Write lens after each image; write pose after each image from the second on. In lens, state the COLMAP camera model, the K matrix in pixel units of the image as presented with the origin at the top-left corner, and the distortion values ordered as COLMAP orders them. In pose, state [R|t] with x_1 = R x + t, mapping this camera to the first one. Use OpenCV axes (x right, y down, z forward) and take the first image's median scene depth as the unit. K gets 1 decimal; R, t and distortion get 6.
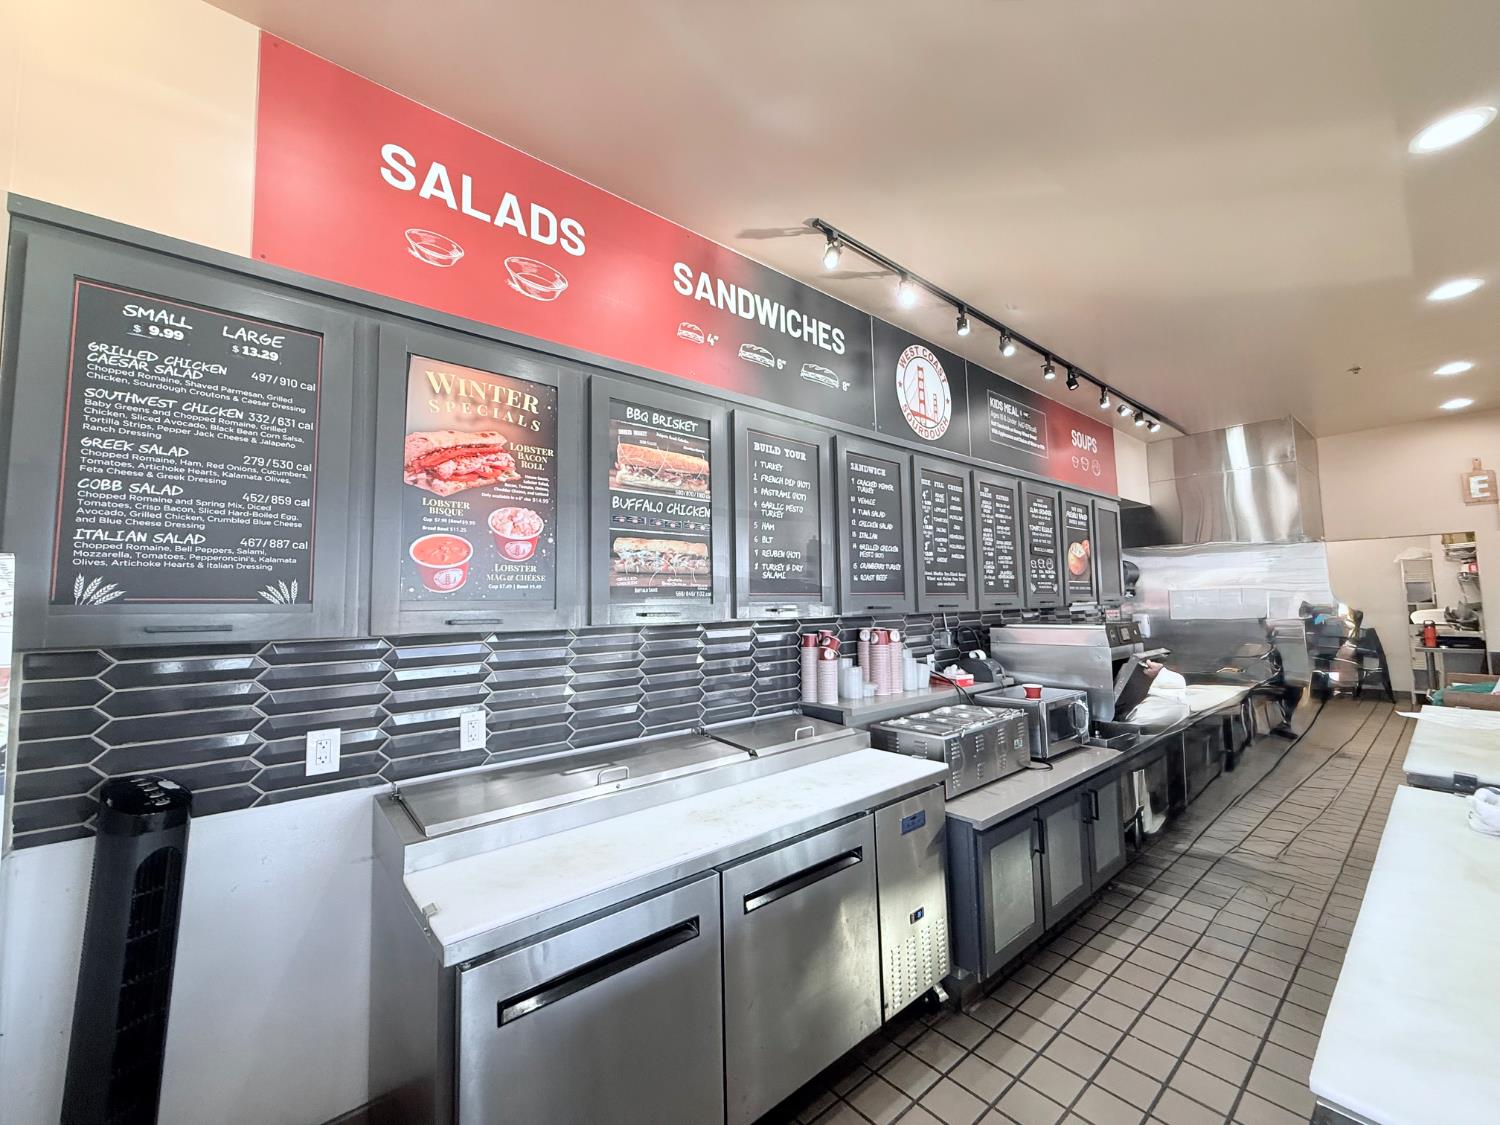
lens RADIAL K [[598.7, 0, 753.1], [0, 598.7, 559.7], [0, 0, 1]] dist [0.001970, 0.000128]
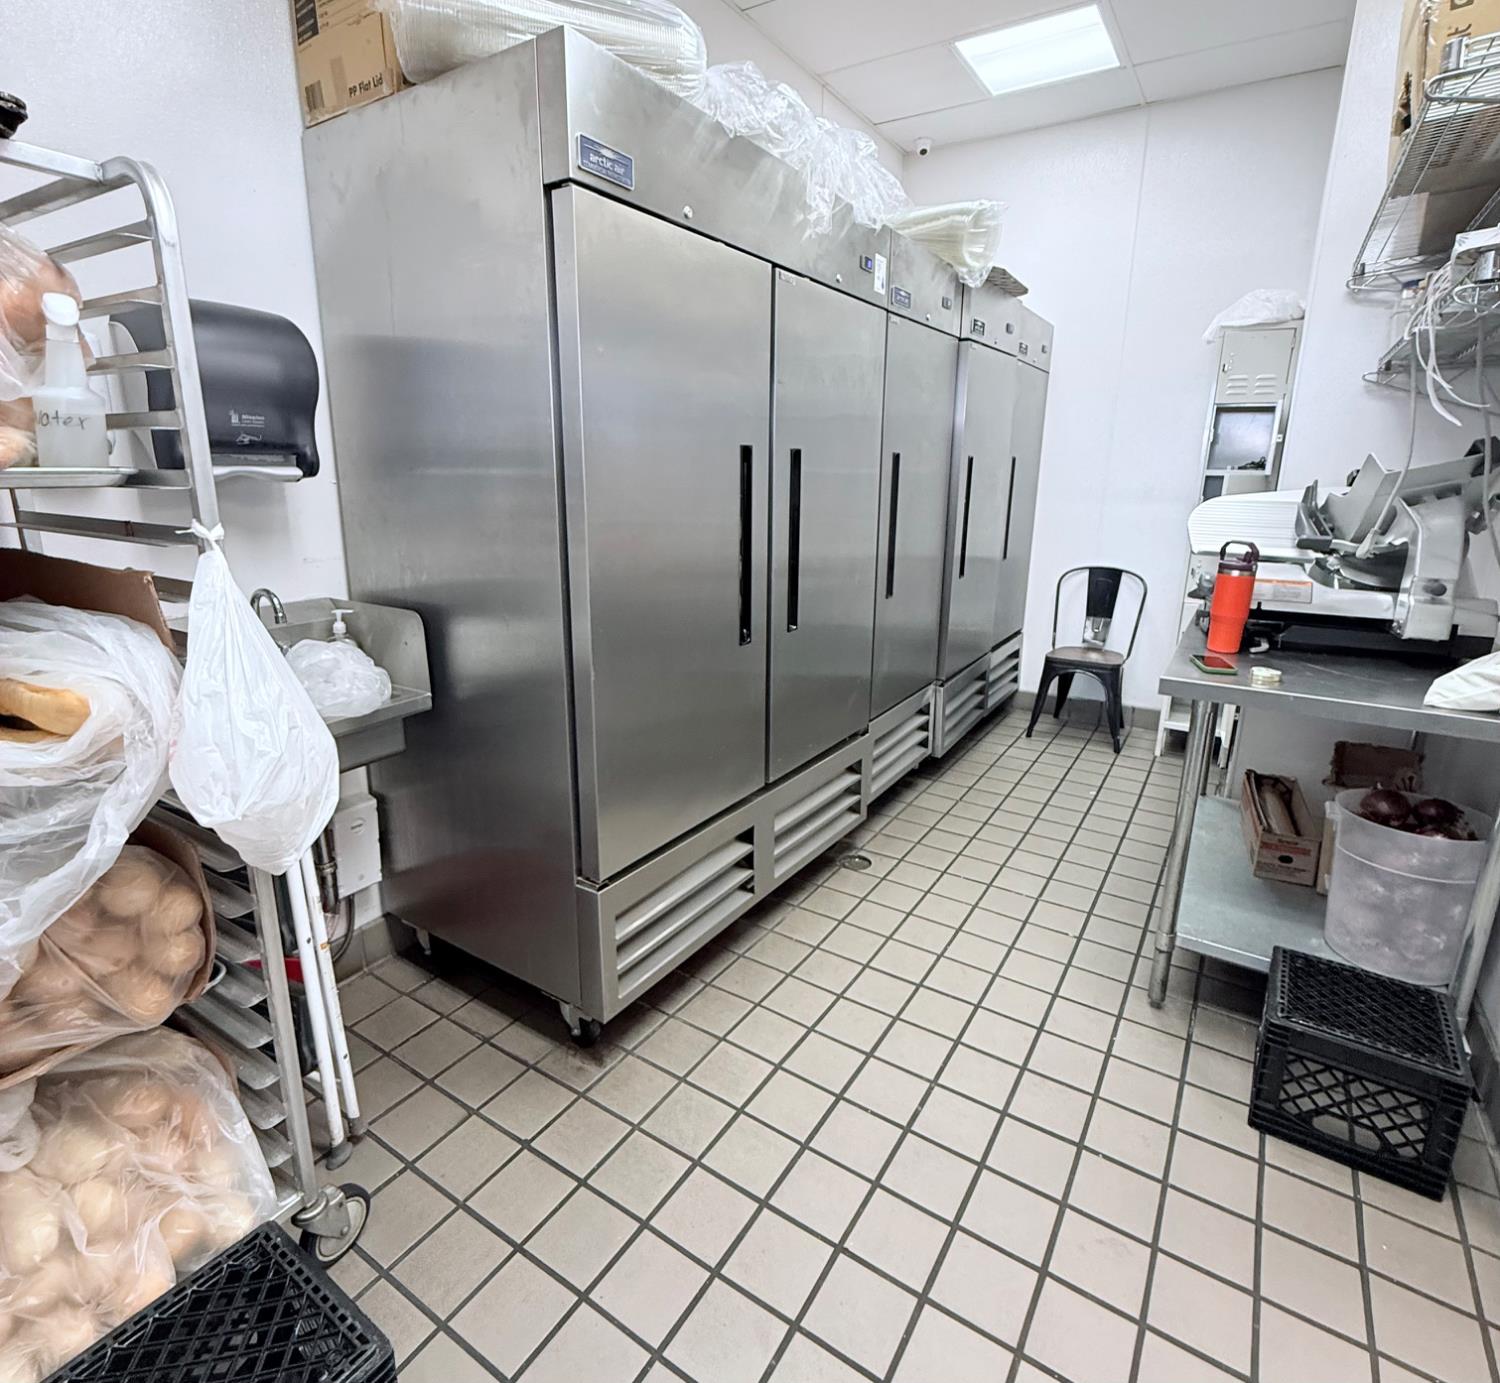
lens RADIAL K [[794.1, 0, 749.8], [0, 794.1, 663.4], [0, 0, 1]] dist [-0.000674, -0.000099]
pose [[0.957512, -0.042604, 0.285230, 0.845278], [-0.049125, 0.950479, 0.306881, 0.060253], [-0.284179, -0.307854, 0.908002, 0.753047]]
